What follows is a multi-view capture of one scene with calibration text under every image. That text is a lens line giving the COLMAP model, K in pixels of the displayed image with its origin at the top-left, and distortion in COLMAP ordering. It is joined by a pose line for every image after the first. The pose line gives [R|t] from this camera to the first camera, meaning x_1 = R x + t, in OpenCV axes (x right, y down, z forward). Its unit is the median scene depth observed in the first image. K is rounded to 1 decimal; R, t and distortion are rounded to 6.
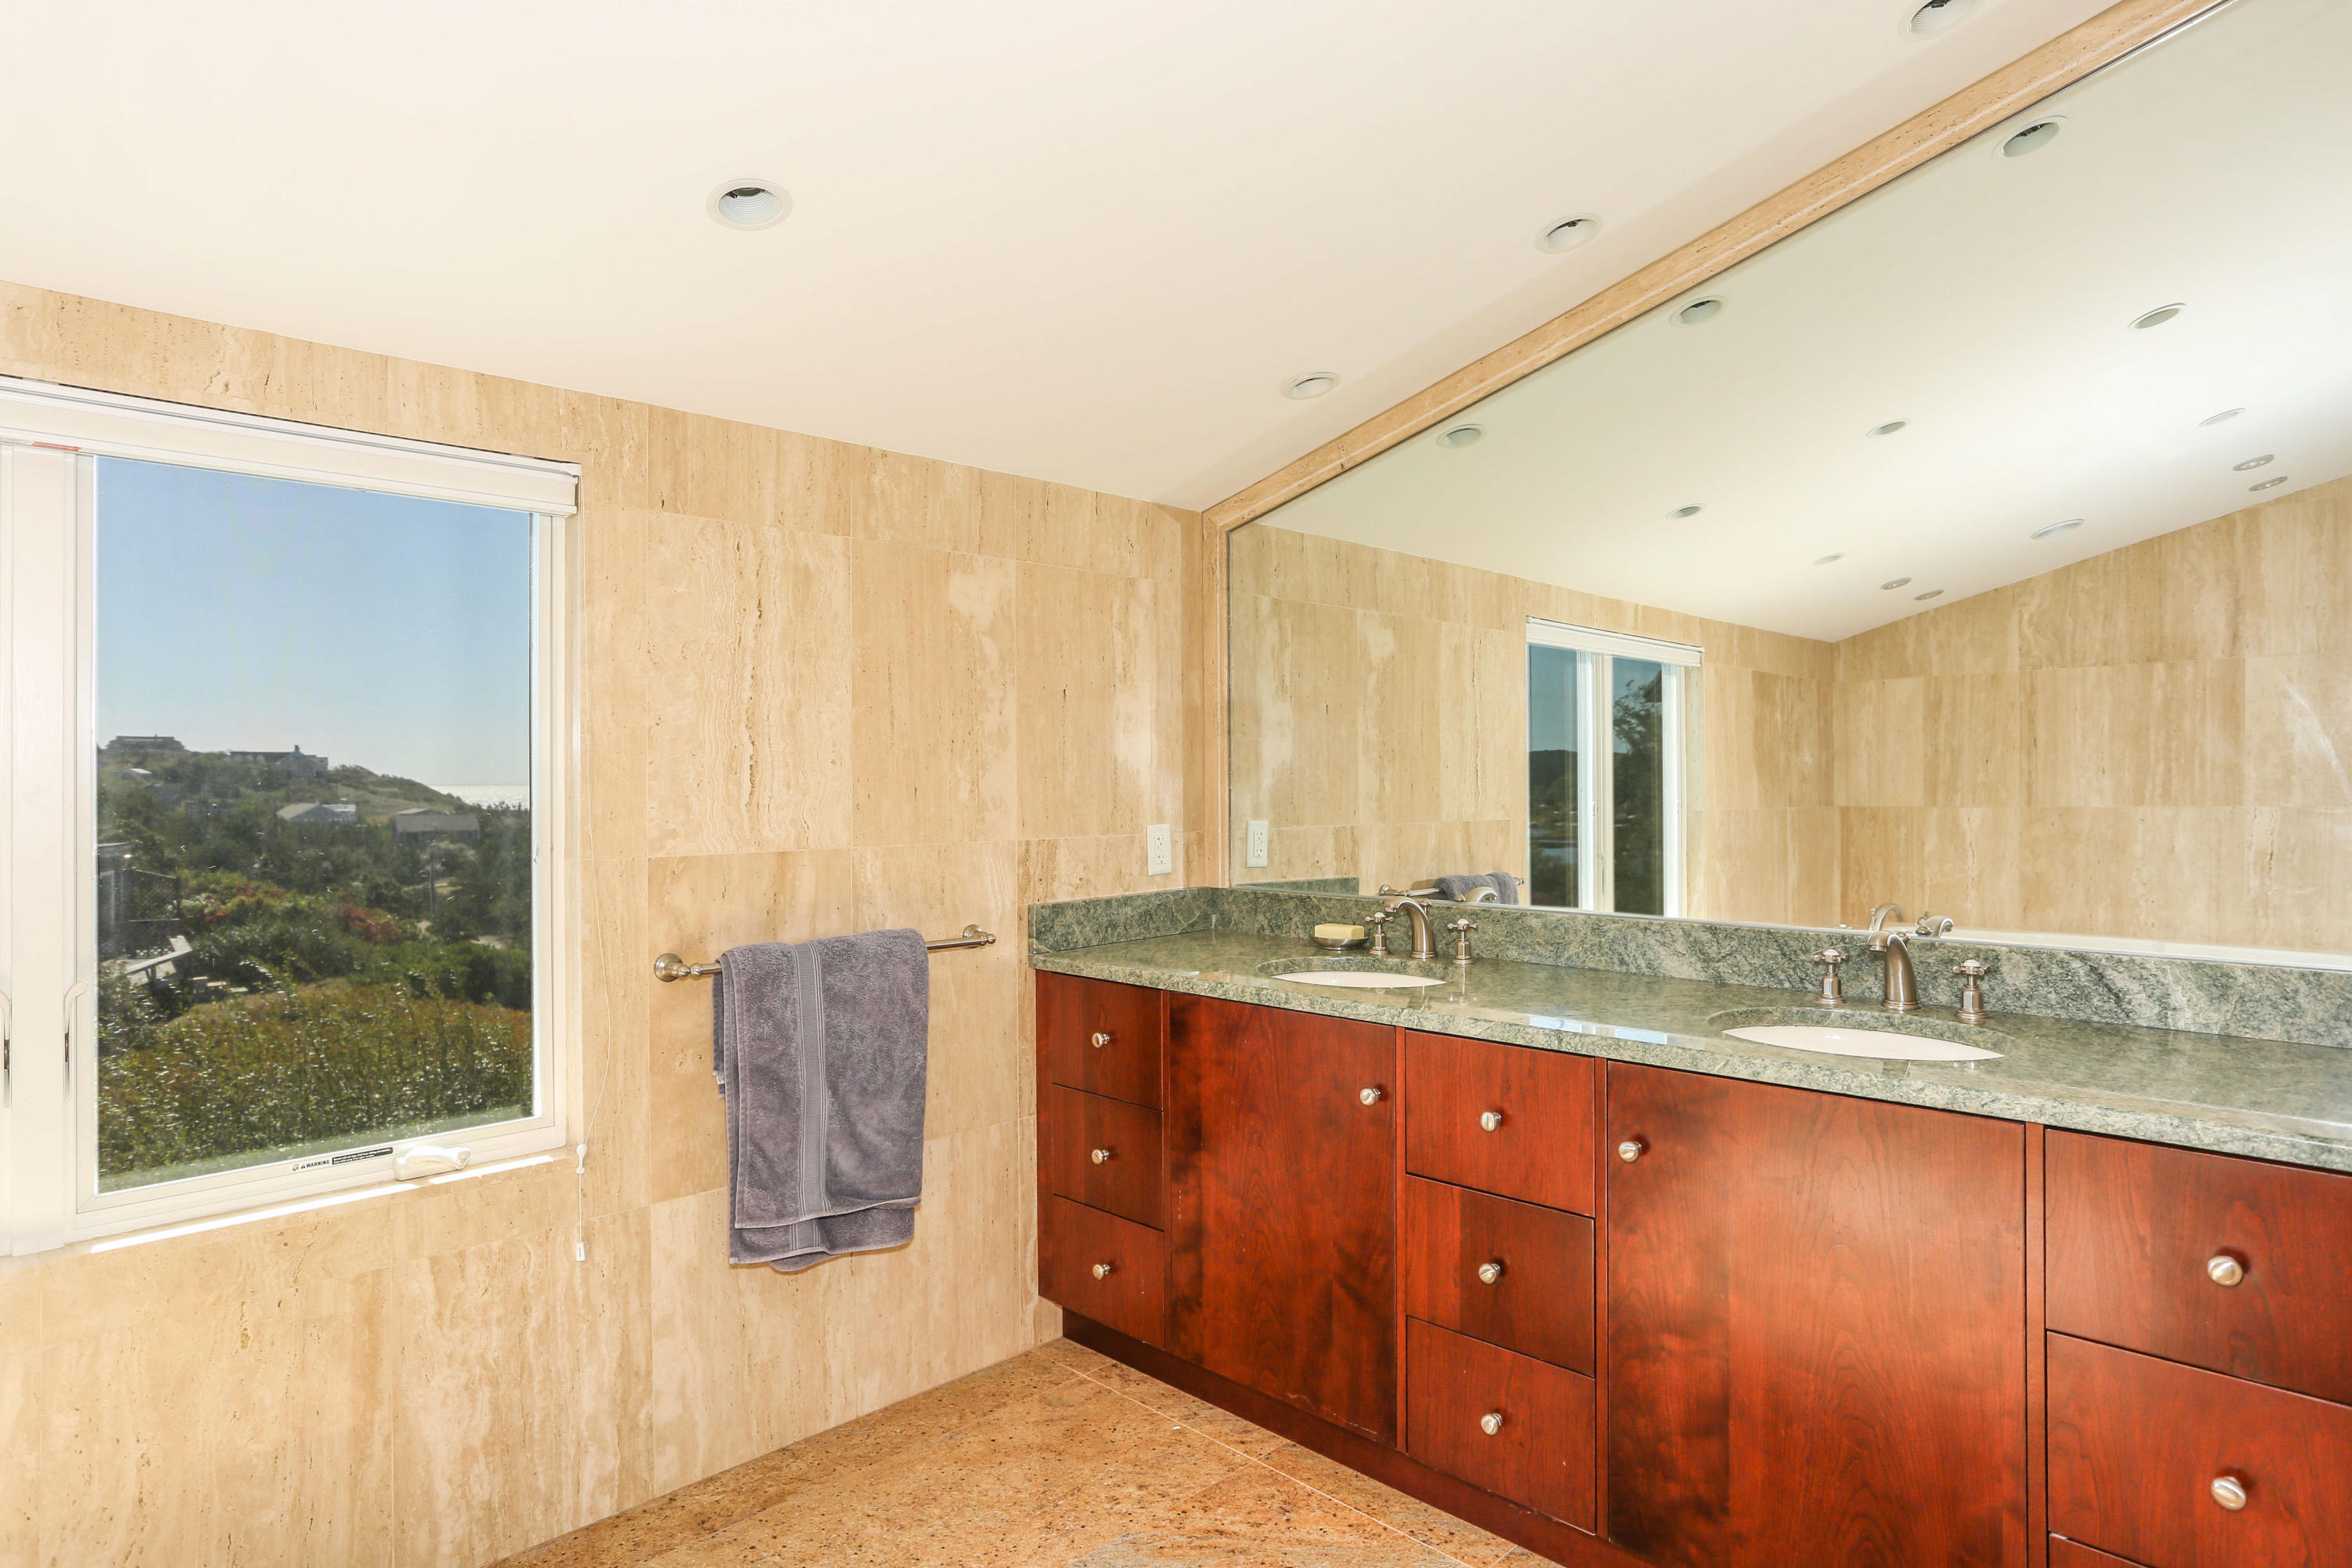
lens RADIAL K [[1270.6, 0, 1173.8], [0, 1270.6, 782.7], [0, 0, 1]] dist [-0.028912, 0.006526]
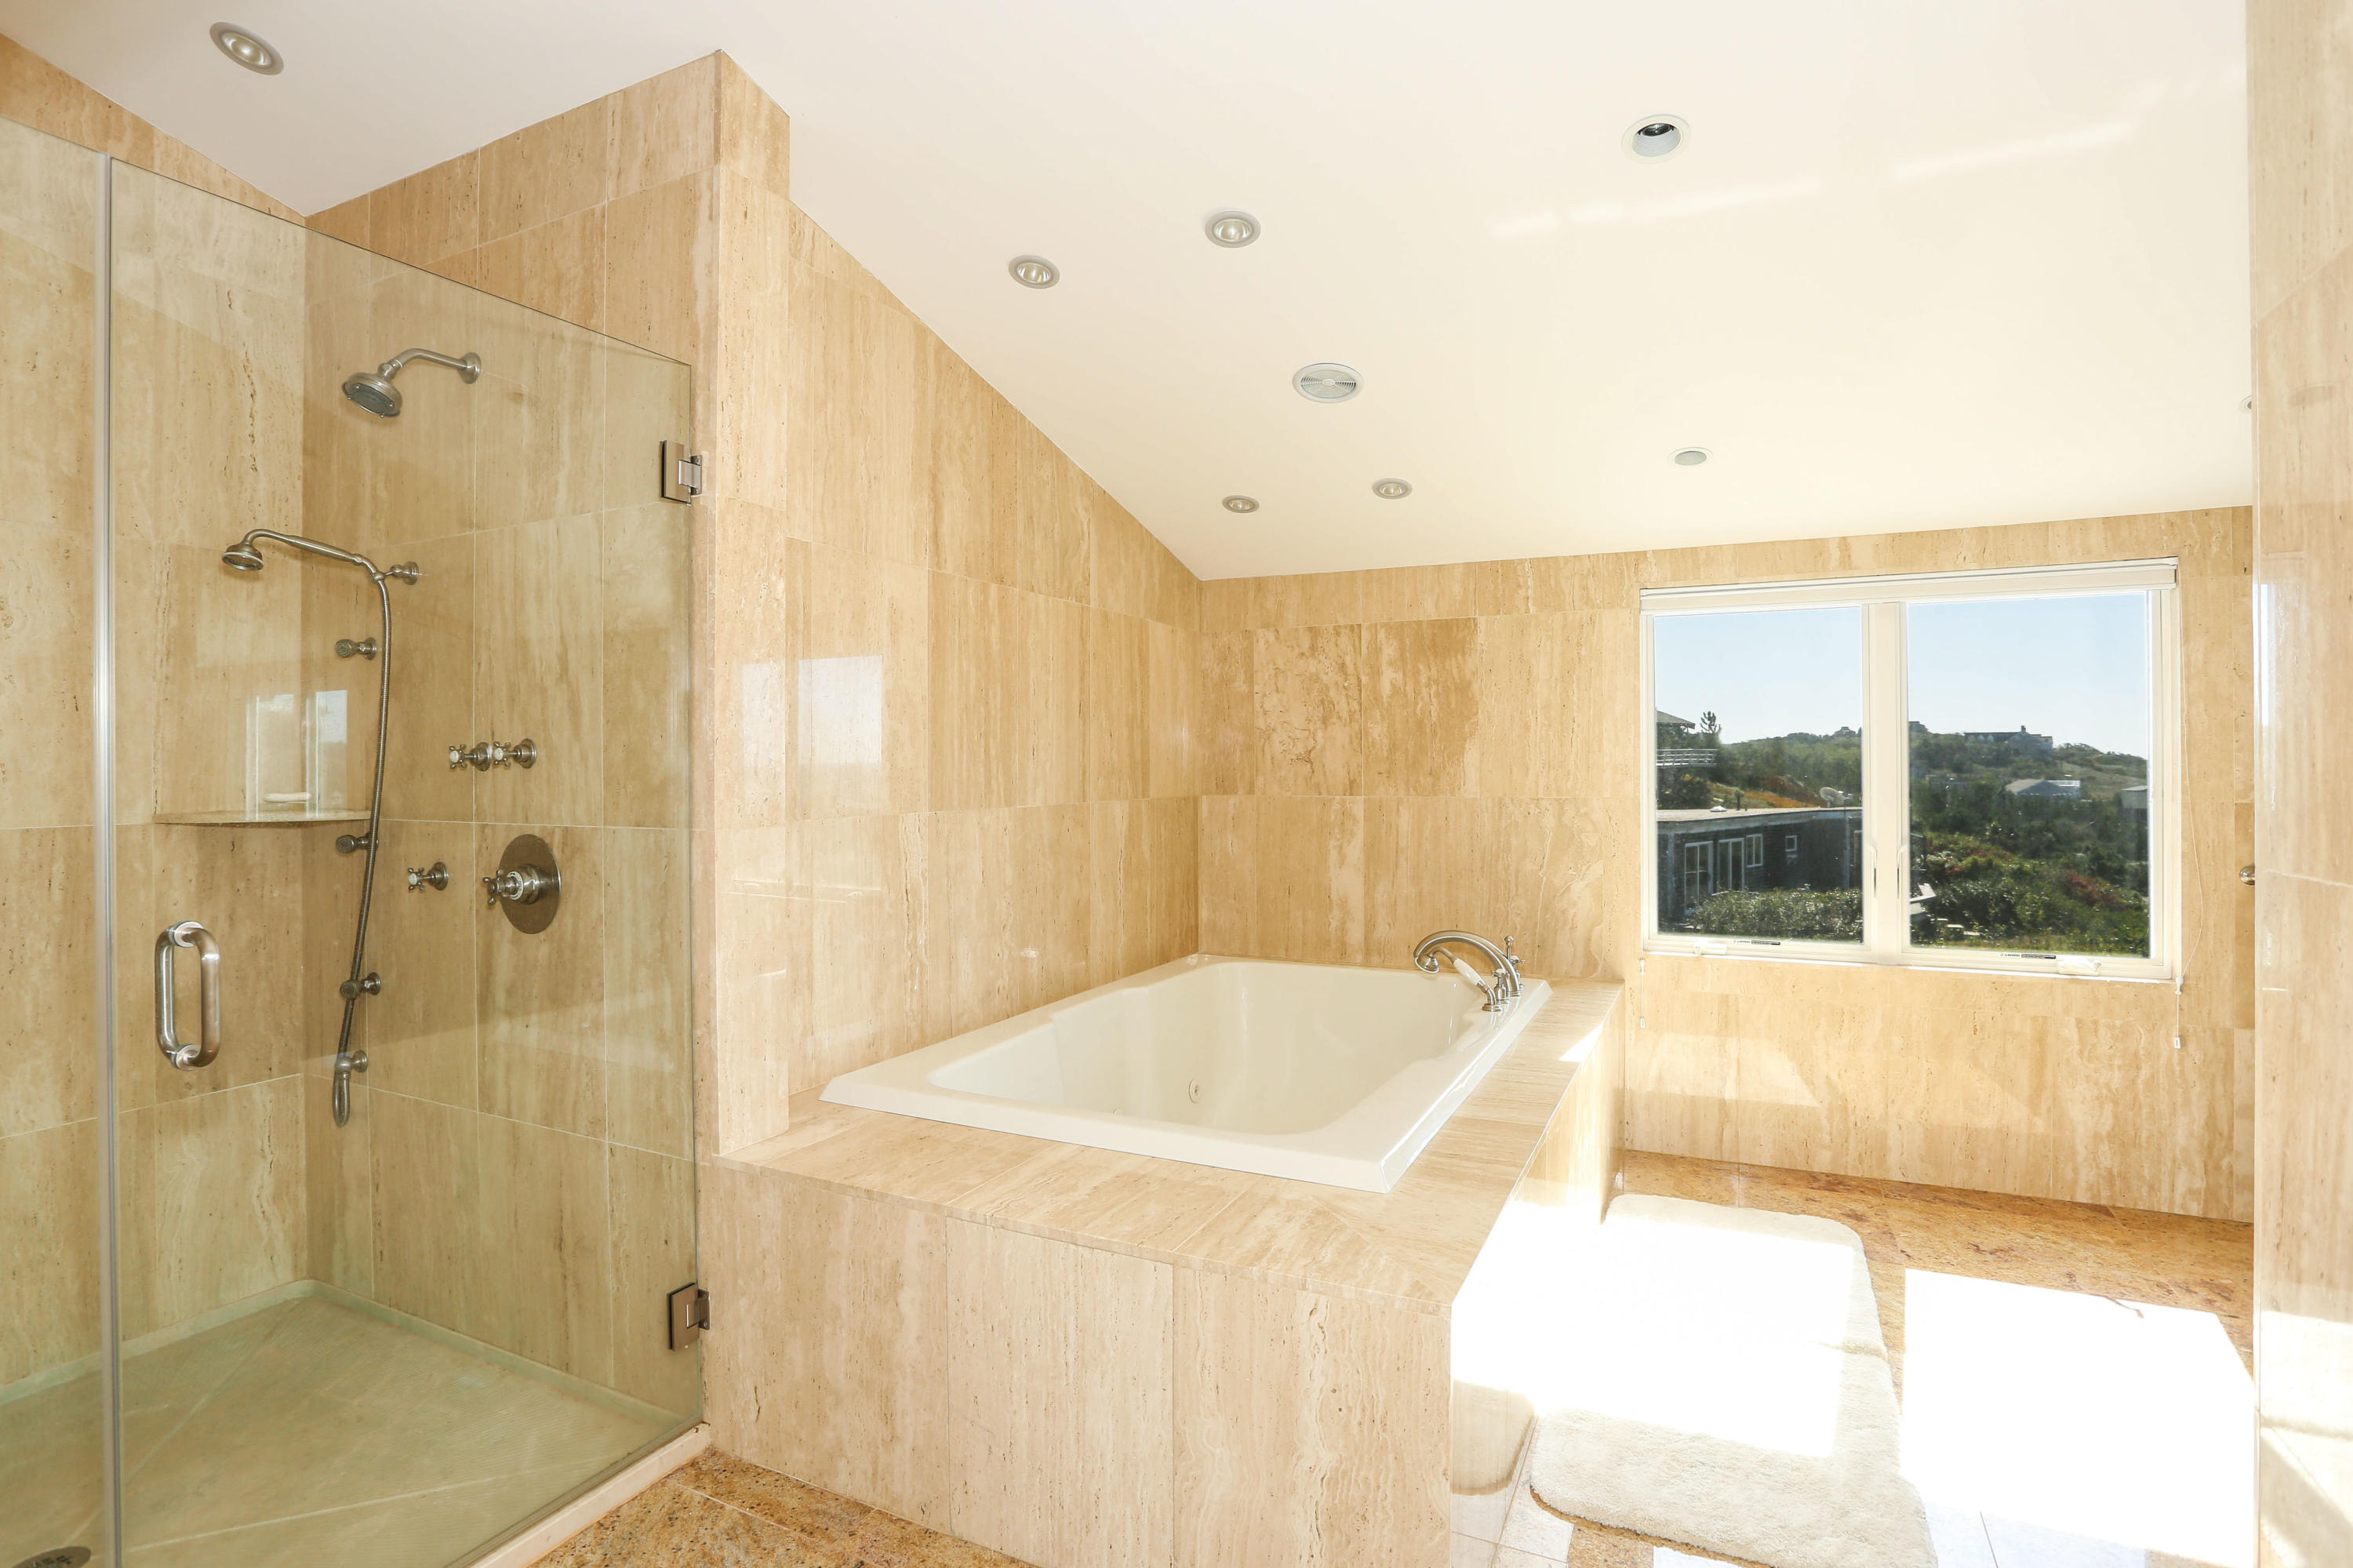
lens RADIAL K [[1144.6, 0, 1170.5], [0, 1144.6, 776.6], [0, 0, 1]] dist [-0.033997, 0.006189]
pose [[0.306251, 0.002621, -0.951947, 0.494715], [0.010540, 0.999926, 0.006144, 0.005953], [0.951892, -0.011915, 0.306201, -0.666125]]
